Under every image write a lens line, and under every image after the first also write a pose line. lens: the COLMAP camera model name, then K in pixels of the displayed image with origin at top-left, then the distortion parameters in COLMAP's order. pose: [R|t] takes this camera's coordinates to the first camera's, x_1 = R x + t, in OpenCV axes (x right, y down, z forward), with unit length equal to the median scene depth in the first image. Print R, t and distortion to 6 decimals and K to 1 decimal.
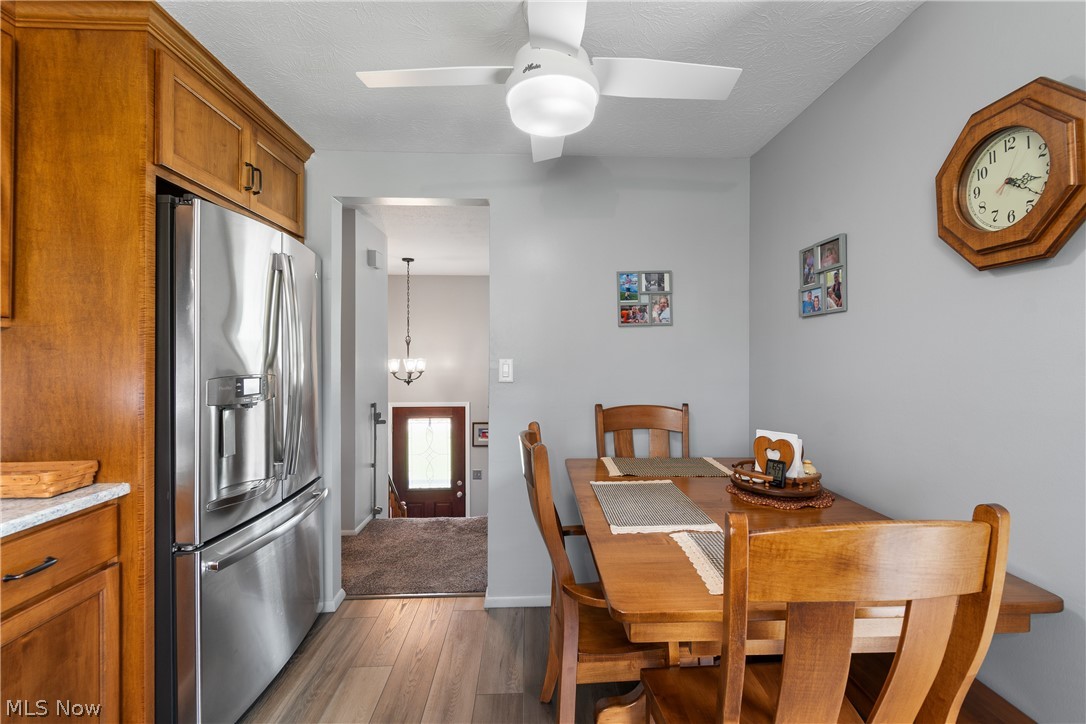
lens RADIAL K [[481.7, 0, 546.1], [0, 481.7, 353.1], [0, 0, 1]] dist [-0.000814, -0.000883]
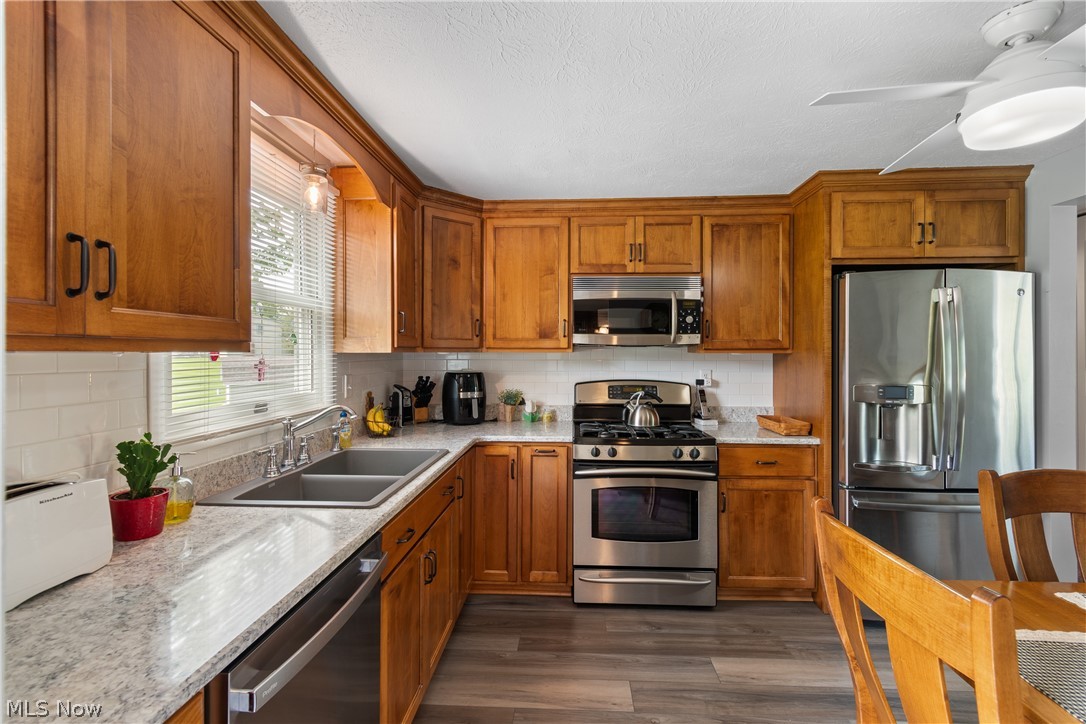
lens RADIAL K [[481.7, 0, 549.6], [0, 481.7, 351.9], [0, 0, 1]] dist [-0.000814, -0.000883]
pose [[-0.106743, -0.005197, -0.994273, 1.005366], [0.000348, 0.999986, -0.005264, -0.047133], [0.994287, -0.000908, -0.106740, 0.172942]]
